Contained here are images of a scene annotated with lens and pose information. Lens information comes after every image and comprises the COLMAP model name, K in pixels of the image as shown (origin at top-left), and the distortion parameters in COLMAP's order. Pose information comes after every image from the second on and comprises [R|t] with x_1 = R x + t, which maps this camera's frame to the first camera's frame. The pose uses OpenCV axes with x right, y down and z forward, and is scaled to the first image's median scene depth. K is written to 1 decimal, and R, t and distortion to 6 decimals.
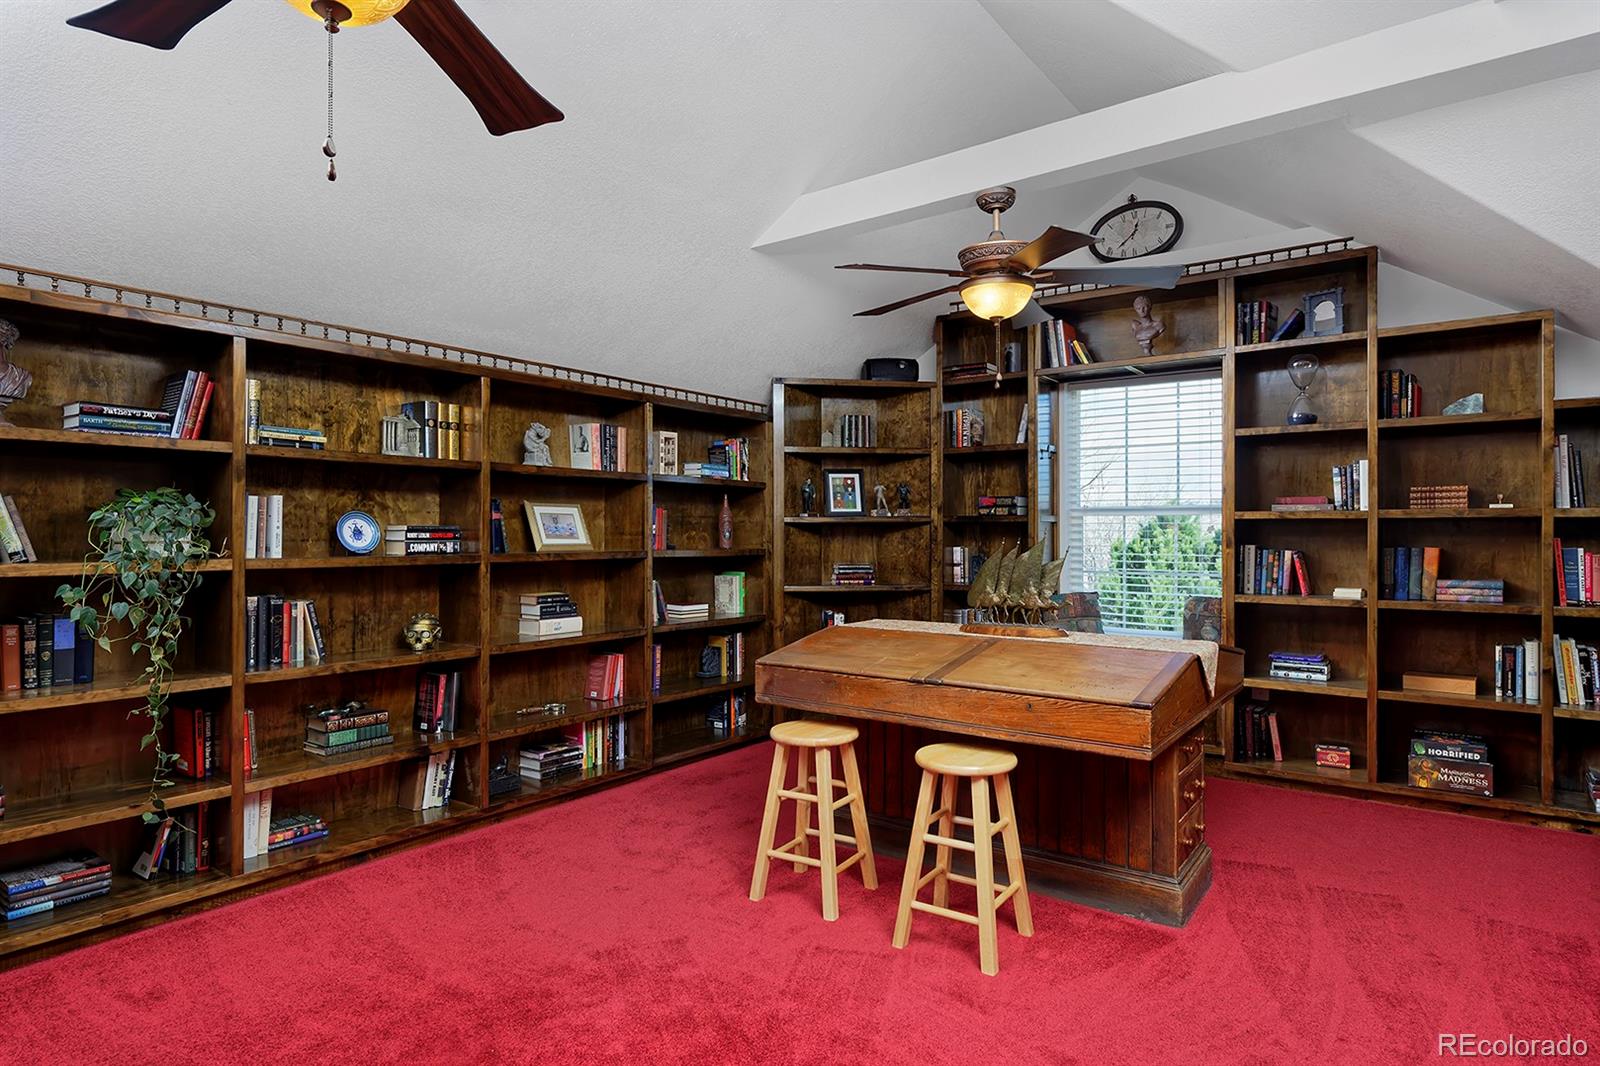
lens RADIAL K [[909.5, 0, 810.5], [0, 909.5, 531.1], [0, 0, 1]] dist [0.003769, 0.000777]
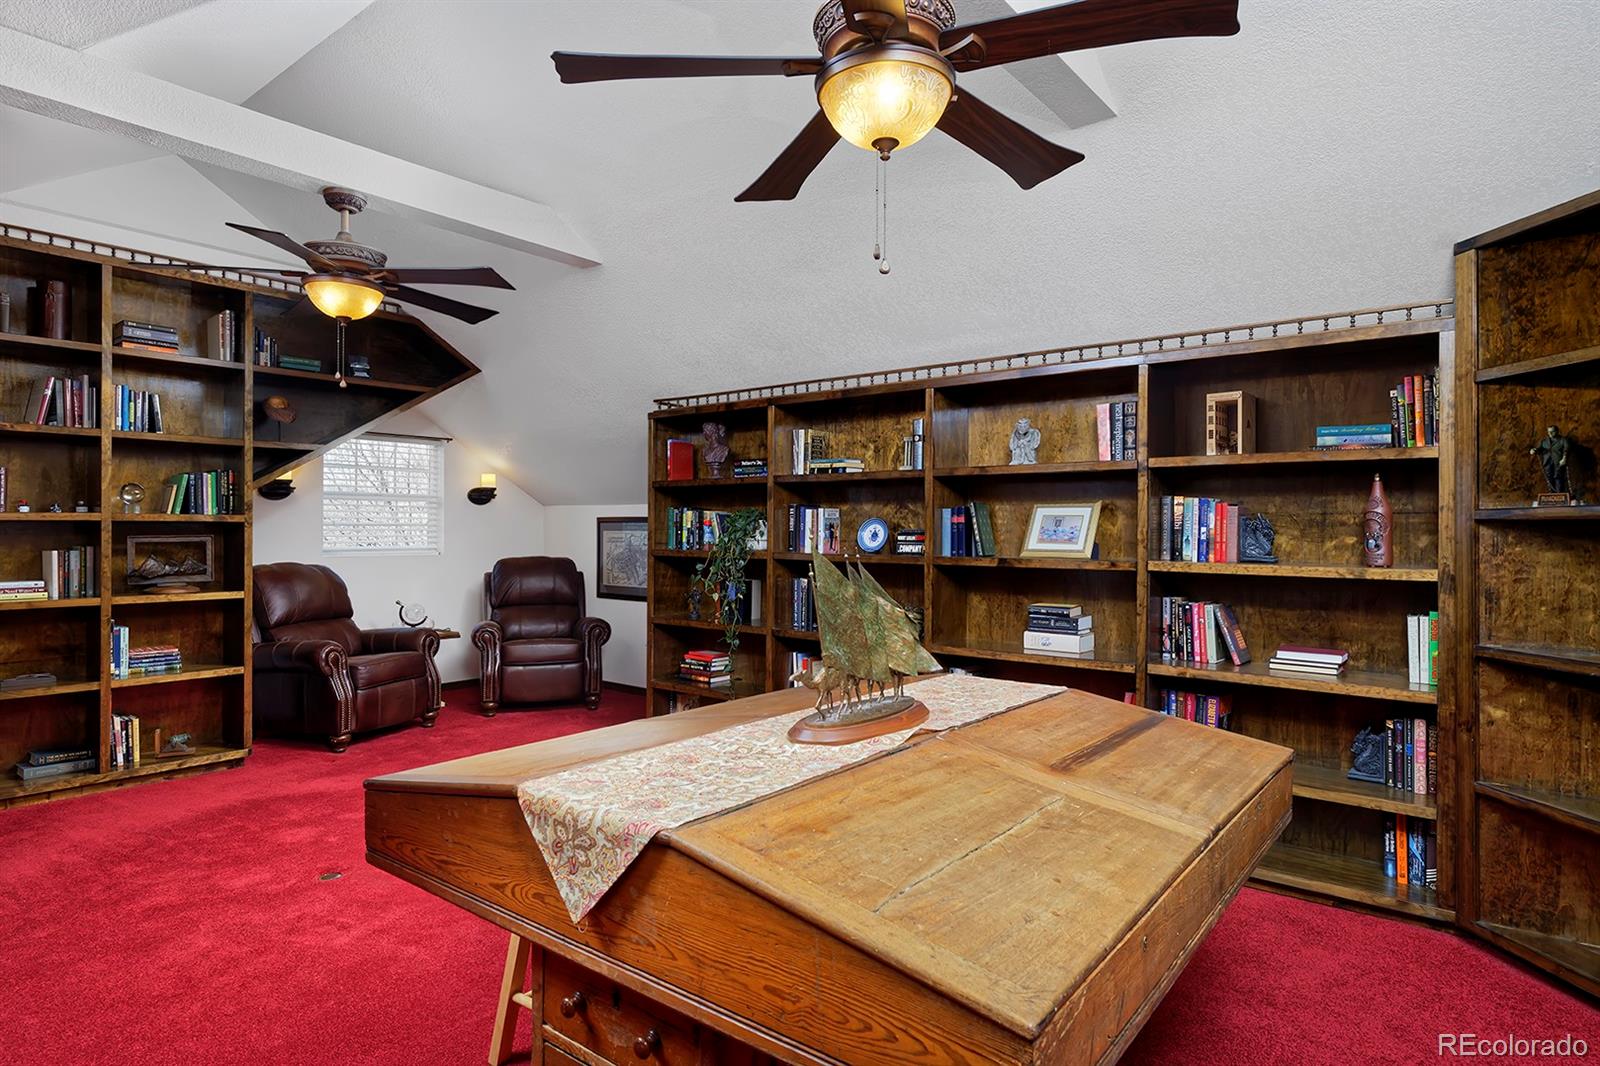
lens RADIAL K [[871.1, 0, 807.0], [0, 871.1, 534.2], [0, 0, 1]] dist [-0.005619, -0.001029]
pose [[-0.042473, -0.002526, -0.999094, 0.497736], [-0.008973, 0.999957, -0.002147, 0.002545], [0.999057, 0.008874, -0.042494, 0.681589]]
